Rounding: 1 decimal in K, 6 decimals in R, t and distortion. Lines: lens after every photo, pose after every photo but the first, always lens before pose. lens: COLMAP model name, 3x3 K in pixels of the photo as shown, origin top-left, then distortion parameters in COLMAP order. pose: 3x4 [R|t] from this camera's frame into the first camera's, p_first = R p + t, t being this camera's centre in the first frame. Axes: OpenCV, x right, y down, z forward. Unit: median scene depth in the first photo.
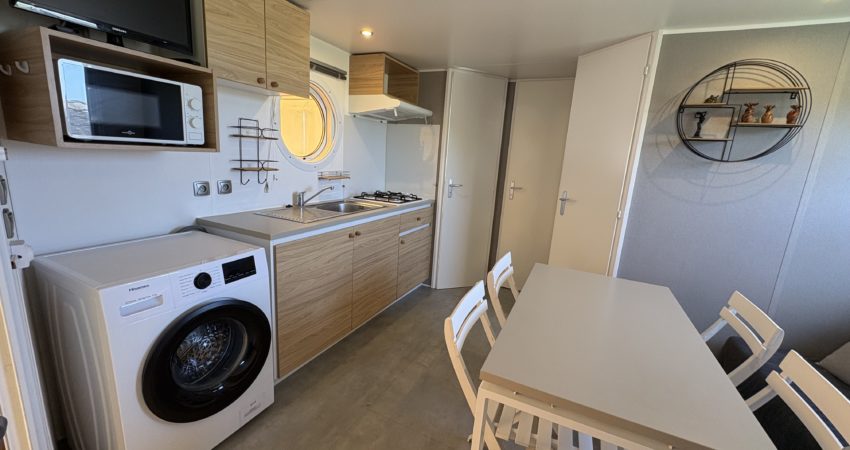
lens RADIAL K [[339.5, 0, 425.0], [0, 339.5, 225.0], [0, 0, 1]] dist [0.002011, -0.000143]
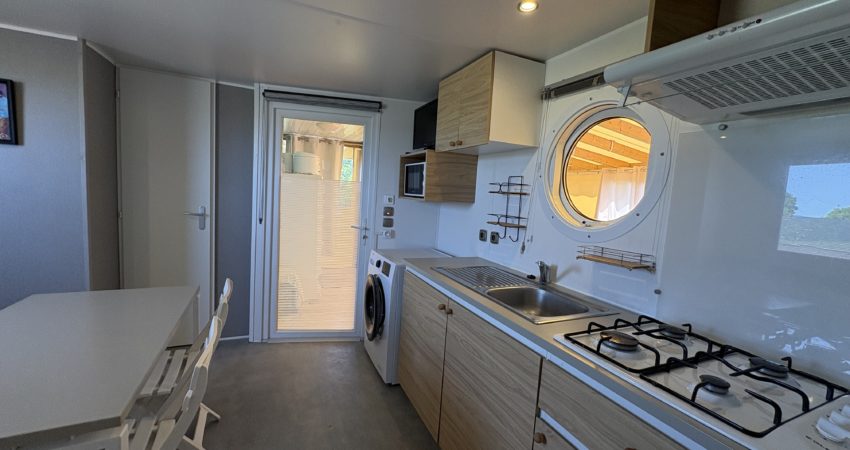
lens RADIAL K [[351.8, 0, 425.5], [0, 351.8, 226.4], [0, 0, 1]] dist [-0.000097, -0.000002]
pose [[-0.621543, -0.022572, -0.783055, 0.446114], [-0.265707, 0.946405, 0.183621, -0.285279], [0.736943, 0.322192, -0.594229, 1.434803]]
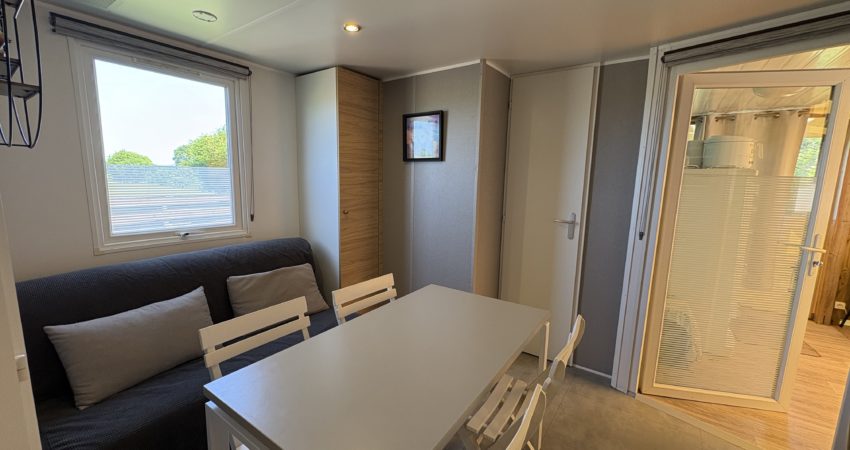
lens RADIAL K [[339.5, 0, 425.0], [0, 339.5, 225.0], [0, 0, 1]] dist [0.002011, -0.000143]
pose [[-0.986265, -0.100446, 0.131117, 0.349686], [-0.046117, 0.929726, 0.365352, -0.263034], [-0.158602, 0.354287, -0.921589, 1.275618]]
